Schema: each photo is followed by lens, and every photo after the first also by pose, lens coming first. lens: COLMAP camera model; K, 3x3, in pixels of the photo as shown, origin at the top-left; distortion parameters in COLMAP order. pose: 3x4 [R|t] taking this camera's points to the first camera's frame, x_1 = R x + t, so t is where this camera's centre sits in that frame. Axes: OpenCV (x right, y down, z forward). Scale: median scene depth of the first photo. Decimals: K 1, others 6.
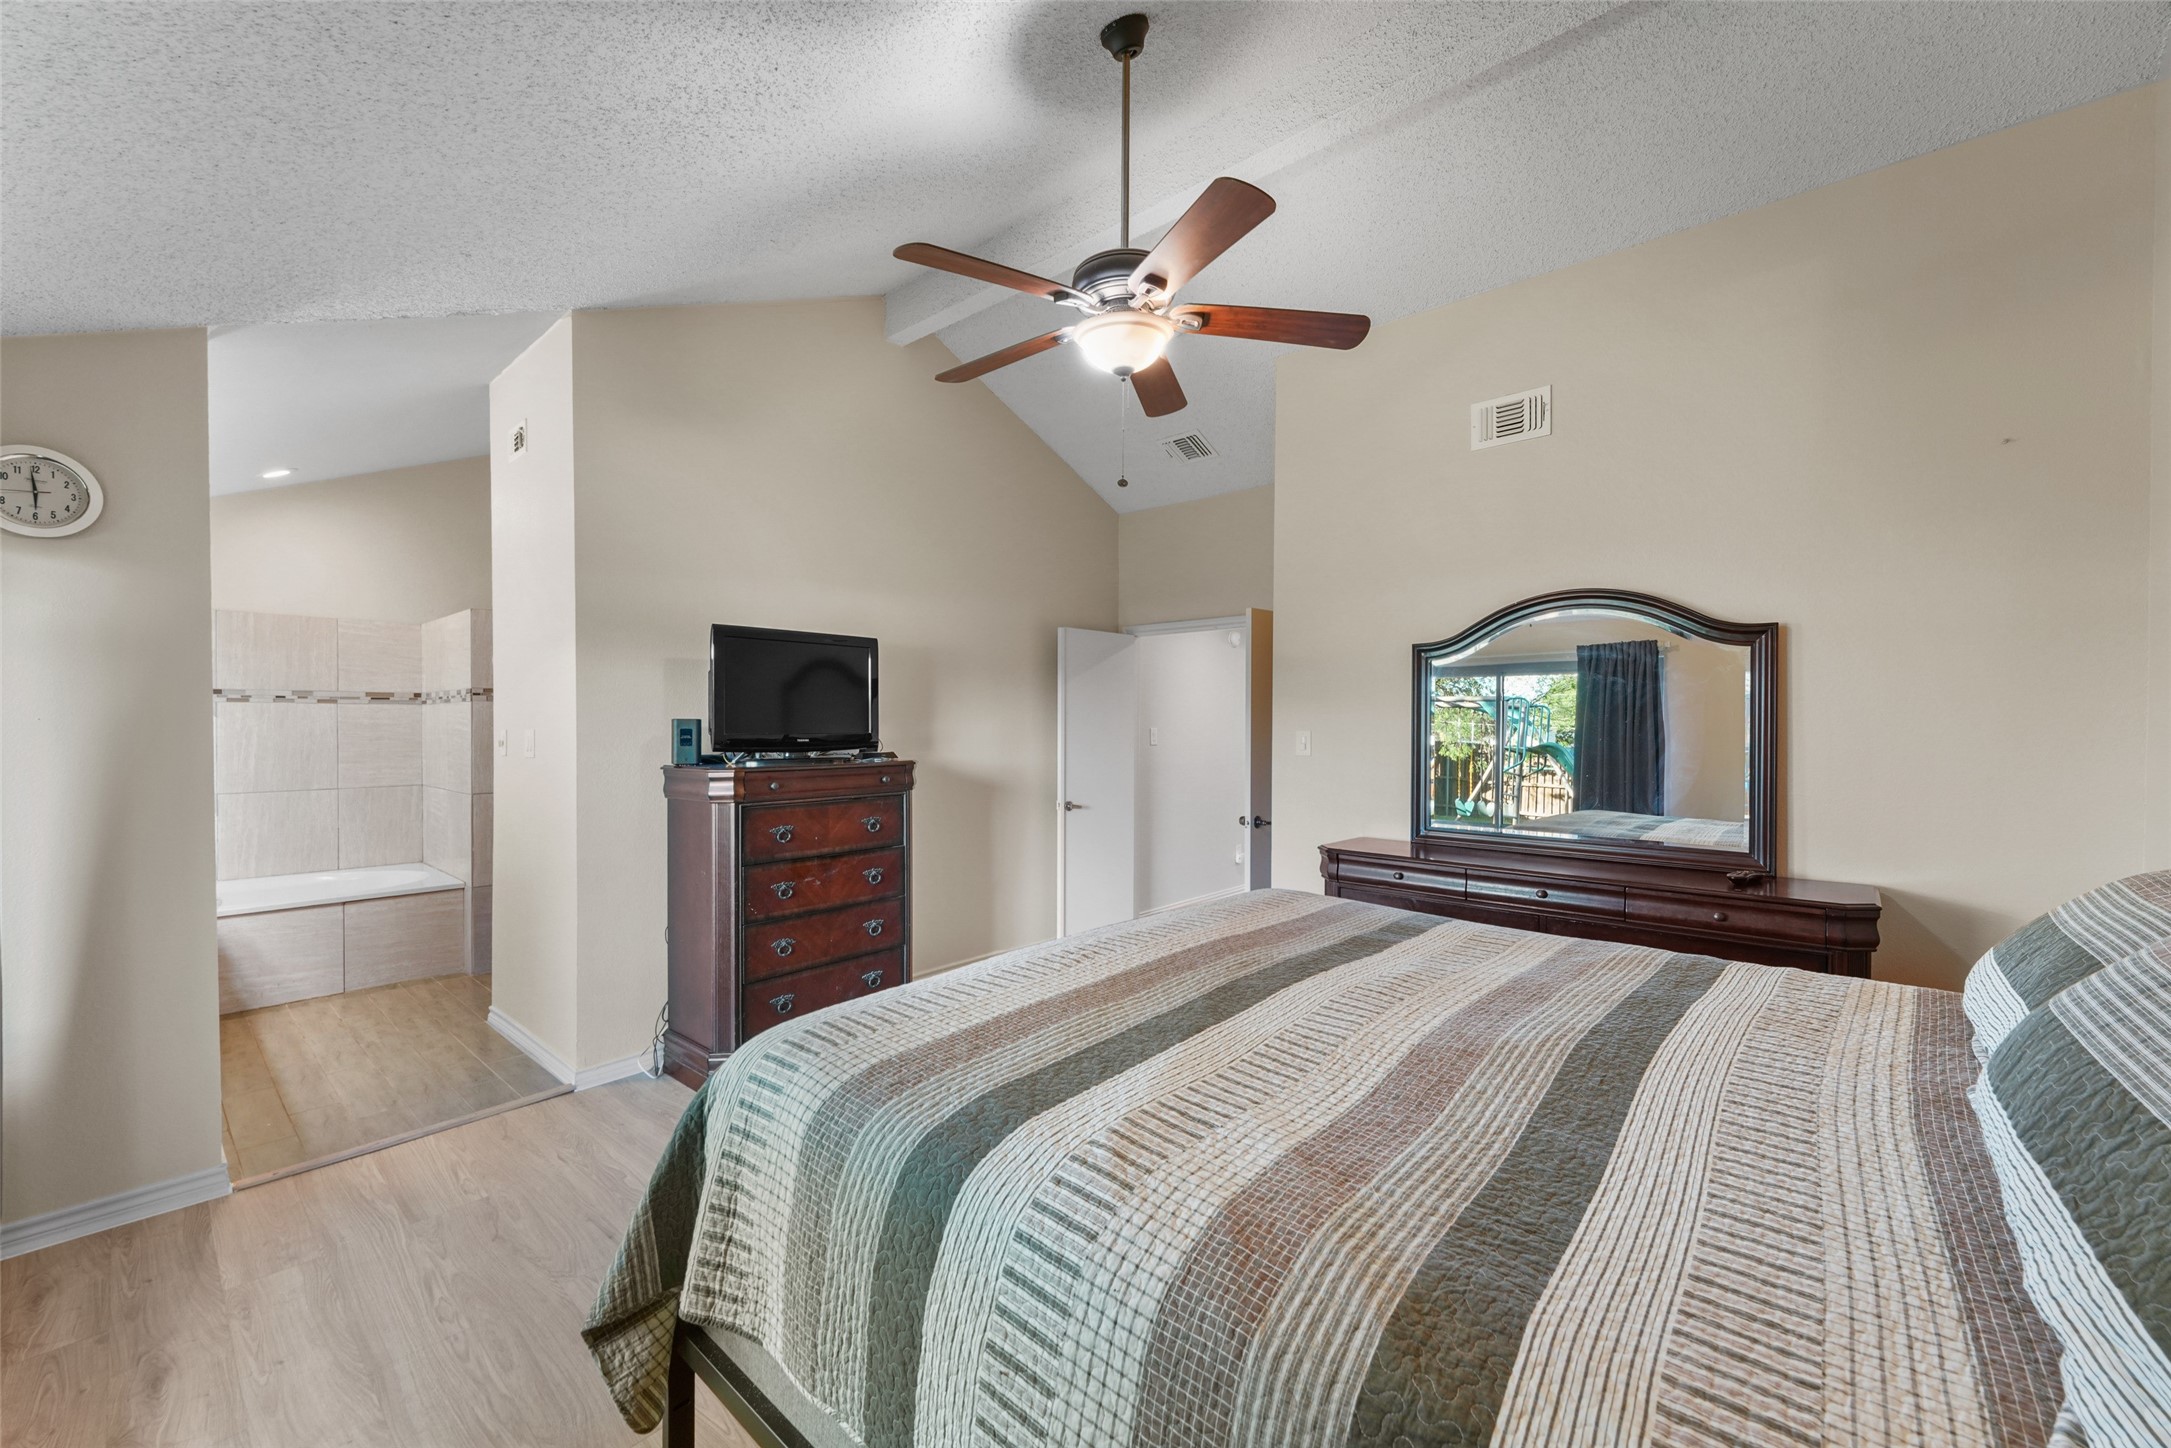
lens RADIAL K [[860.4, 0, 1075.5], [0, 860.4, 725.1], [0, 0, 1]] dist [0.005375, -0.000689]
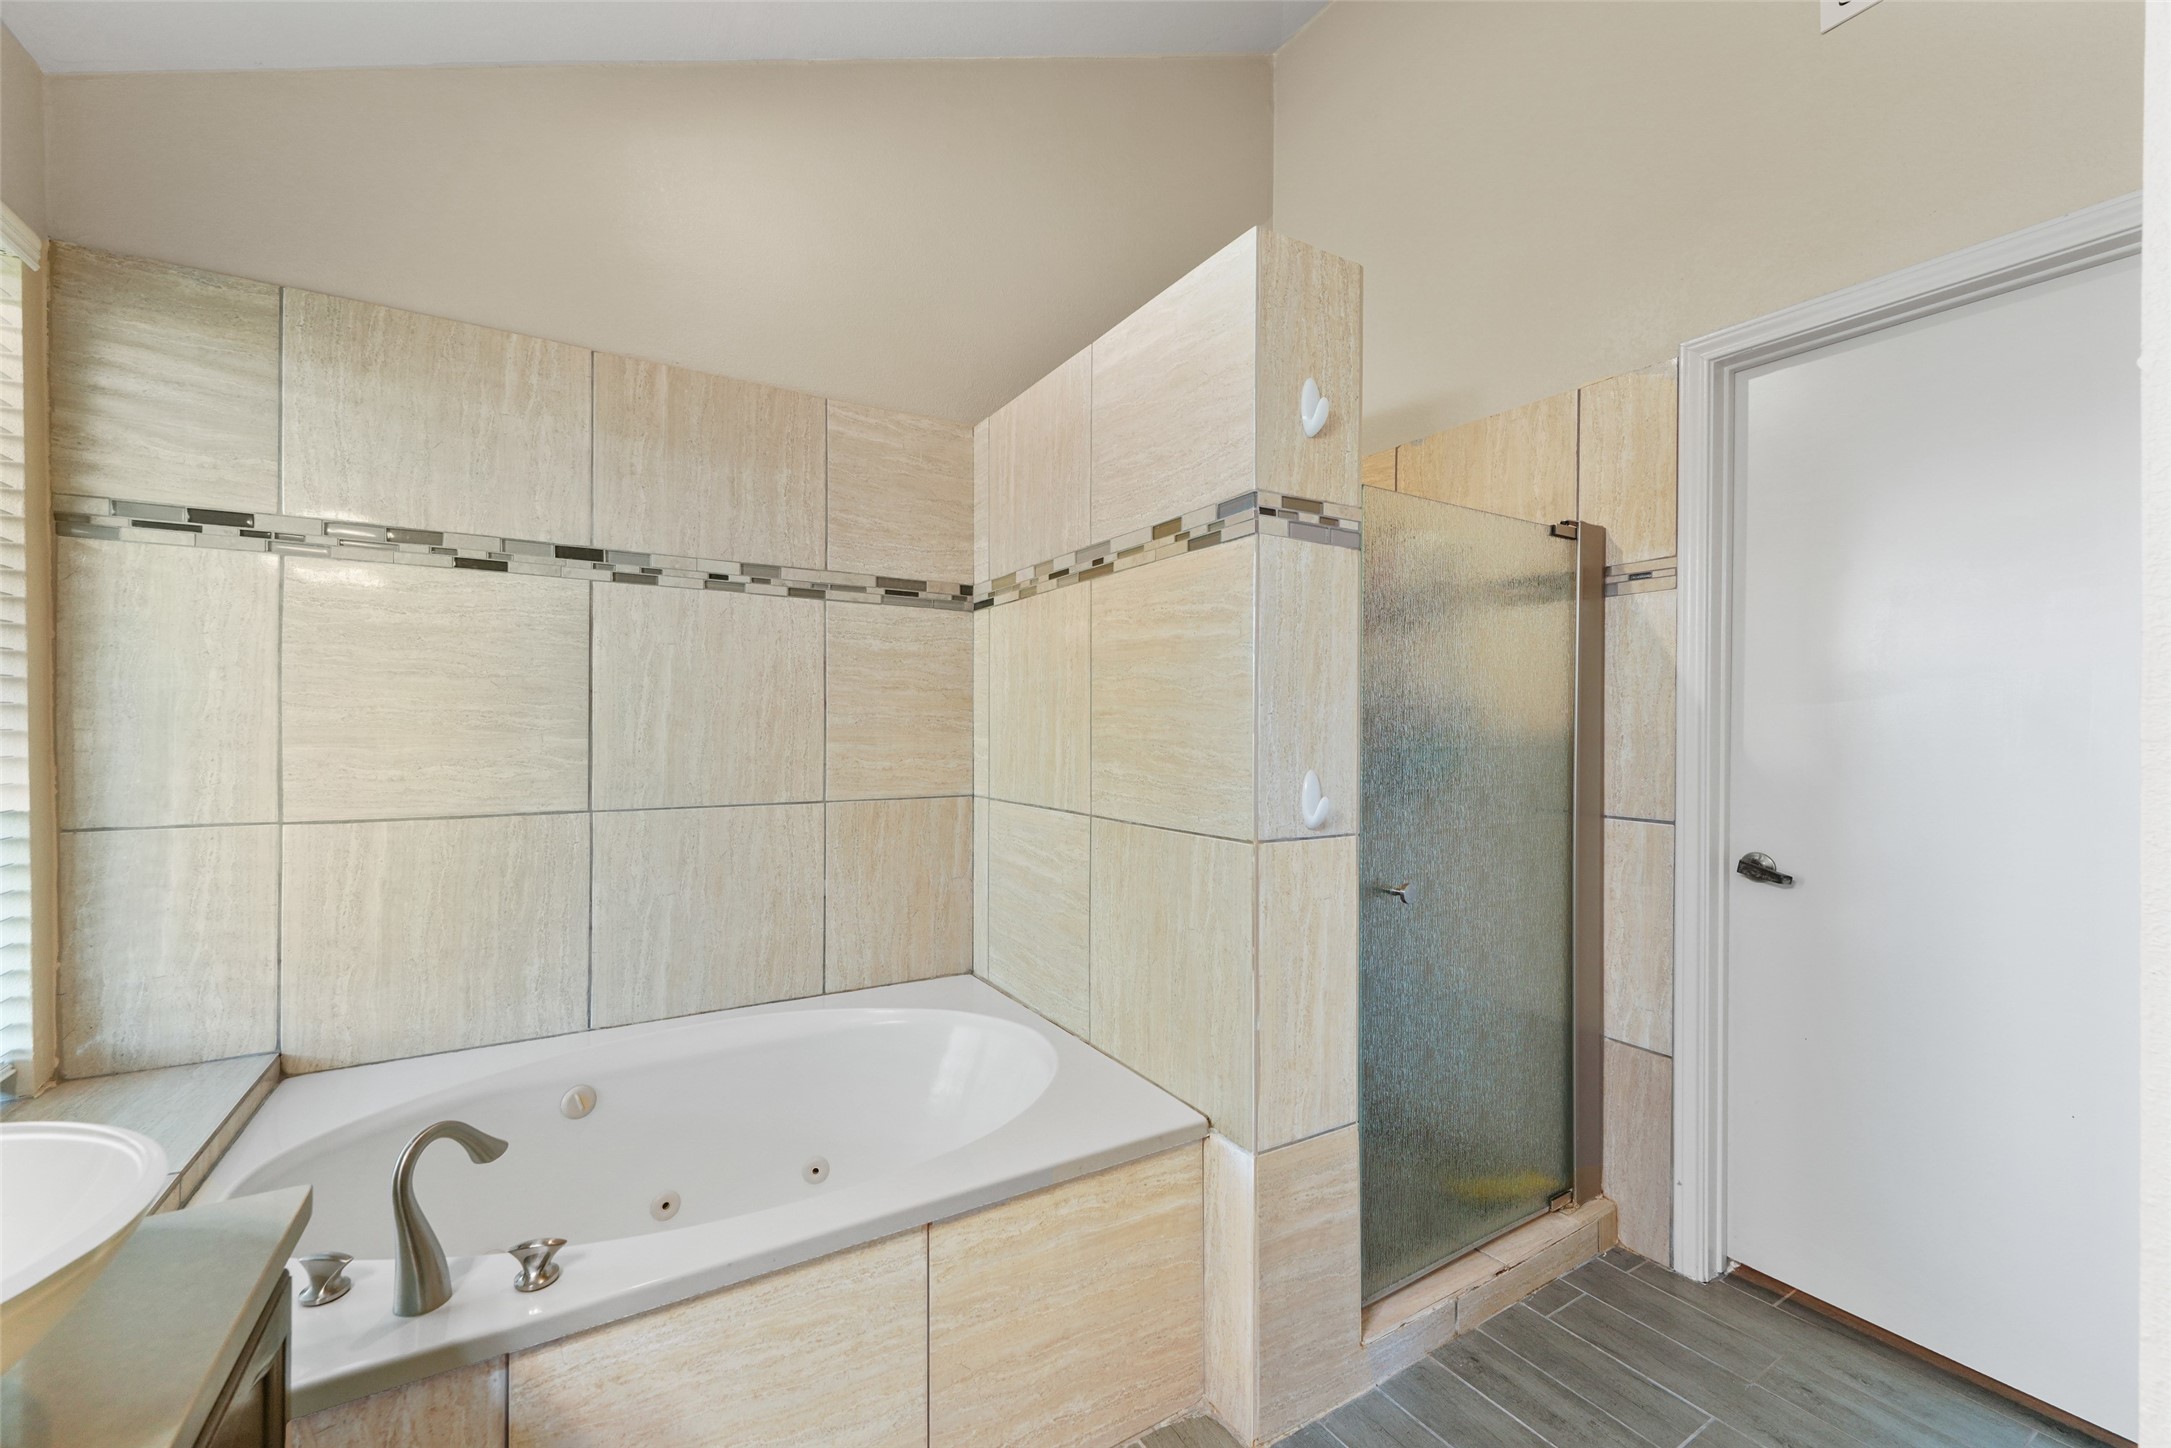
lens RADIAL K [[860.4, 0, 1084.0], [0, 860.4, 727.0], [0, 0, 1]] dist [0.005375, -0.000689]
pose [[0.956213, 0.002469, -0.292662, -0.624127], [-0.004053, 0.999980, -0.004807, 0.039632], [0.292645, 0.005782, 0.956204, 0.649219]]
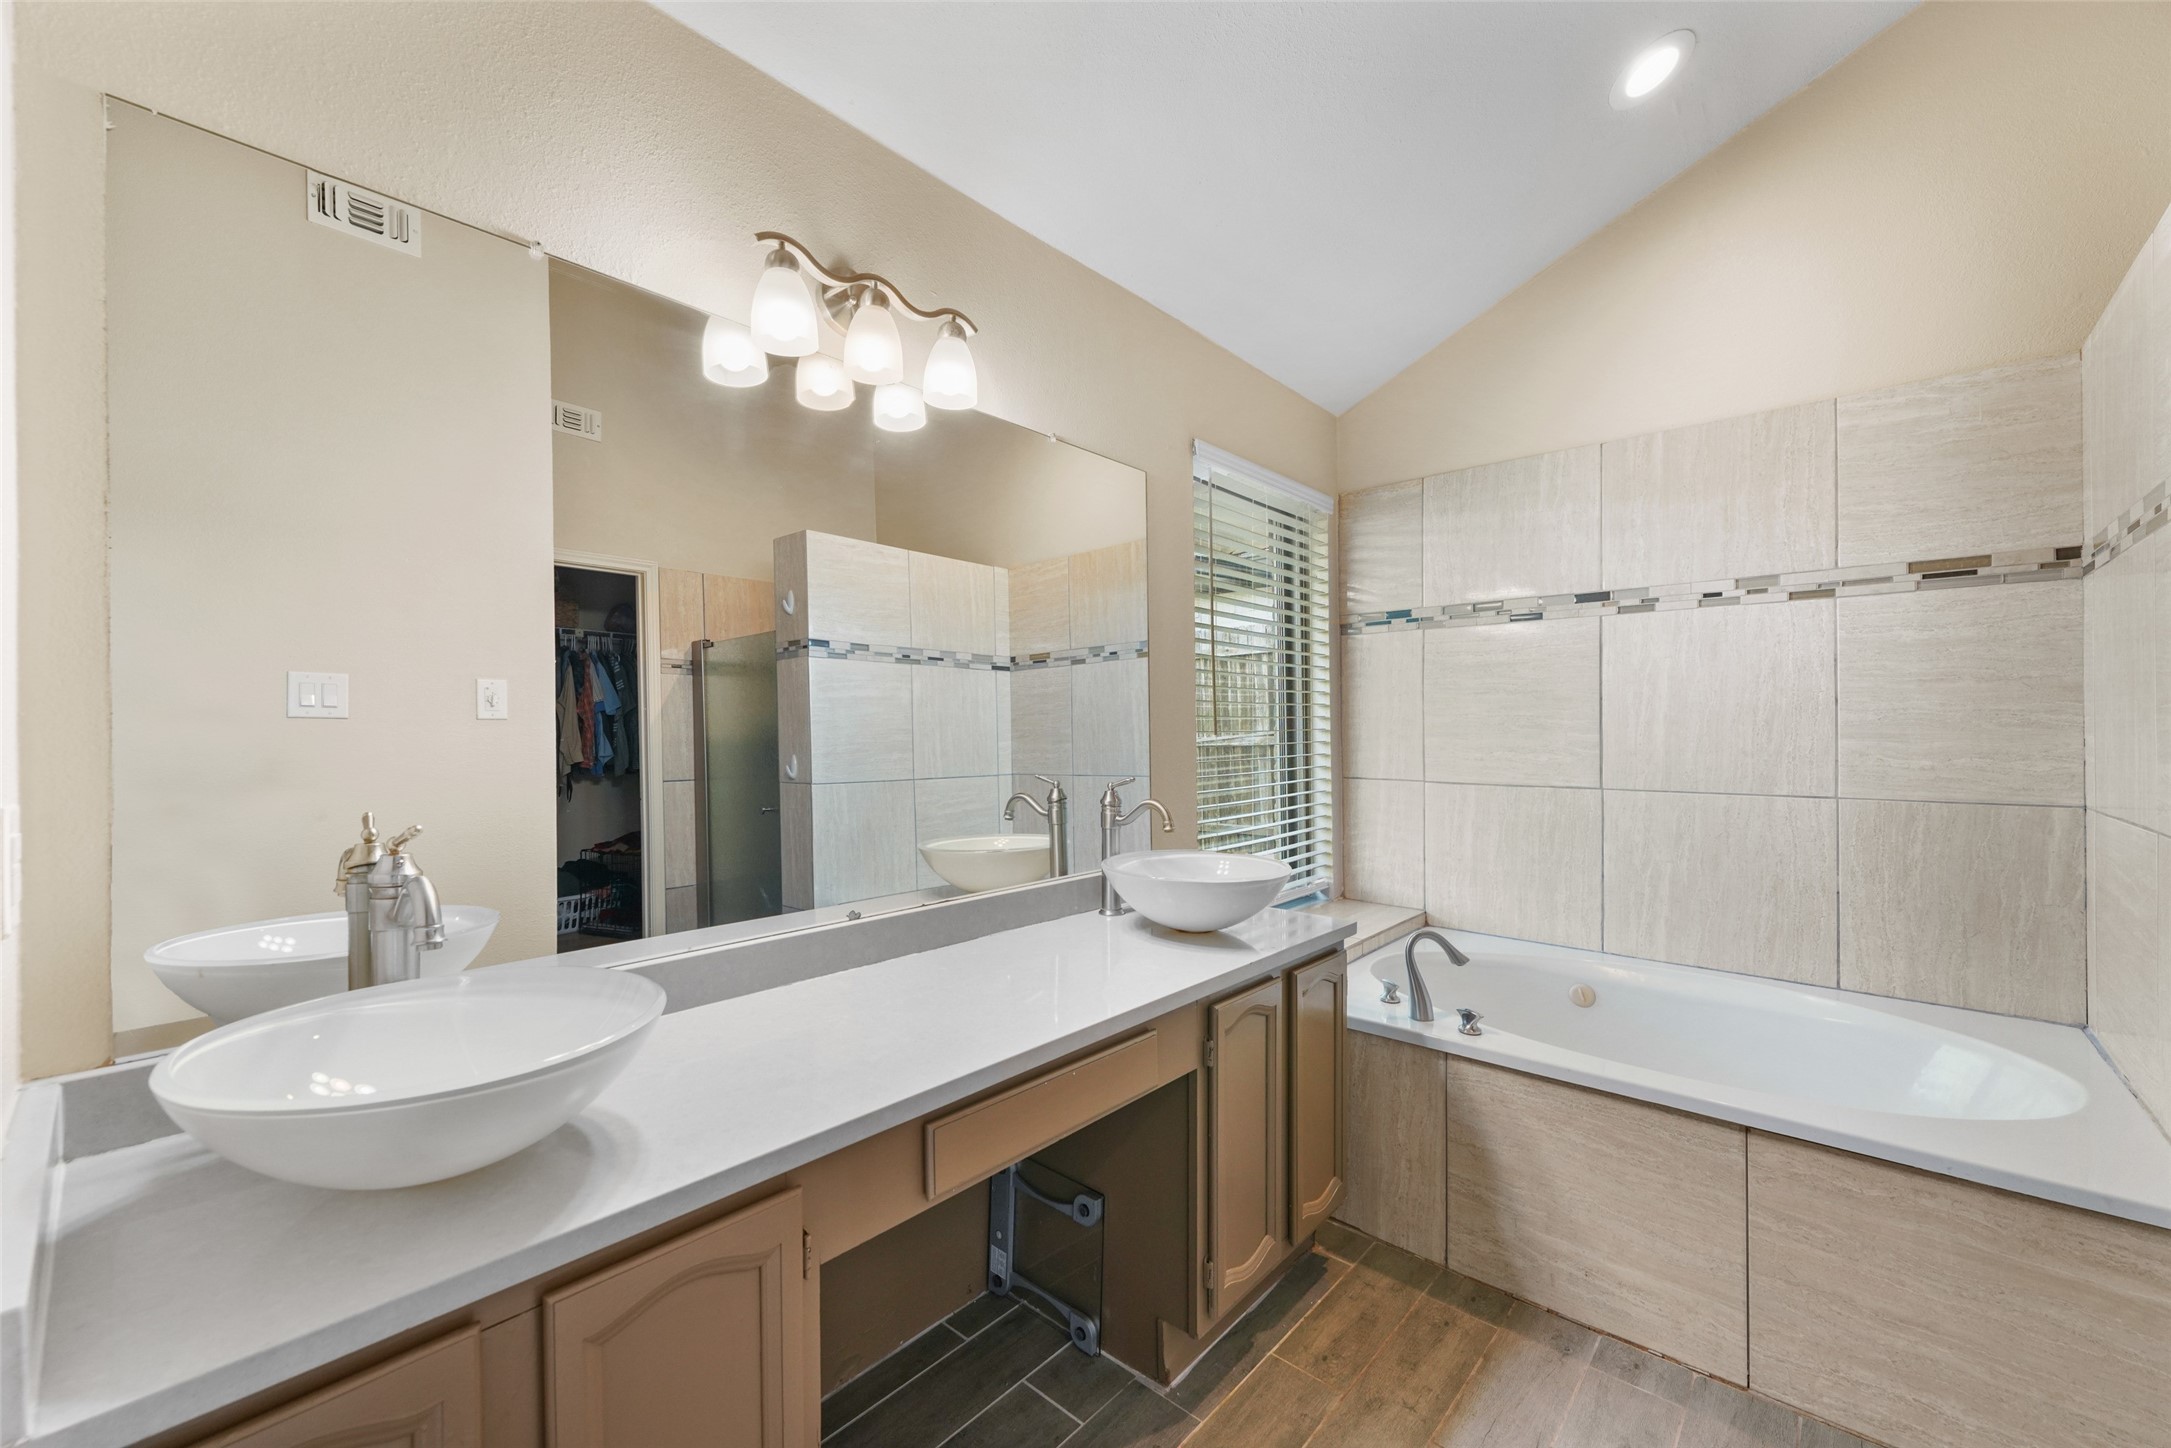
lens RADIAL K [[860.4, 0, 1066.6], [0, 860.4, 729.2], [0, 0, 1]] dist [0.005375, -0.000689]
pose [[-0.005770, -0.001679, -0.999982, -0.436374], [-0.000249, 0.999999, -0.001678, 0.041653], [0.999983, 0.000239, -0.005771, 0.637224]]
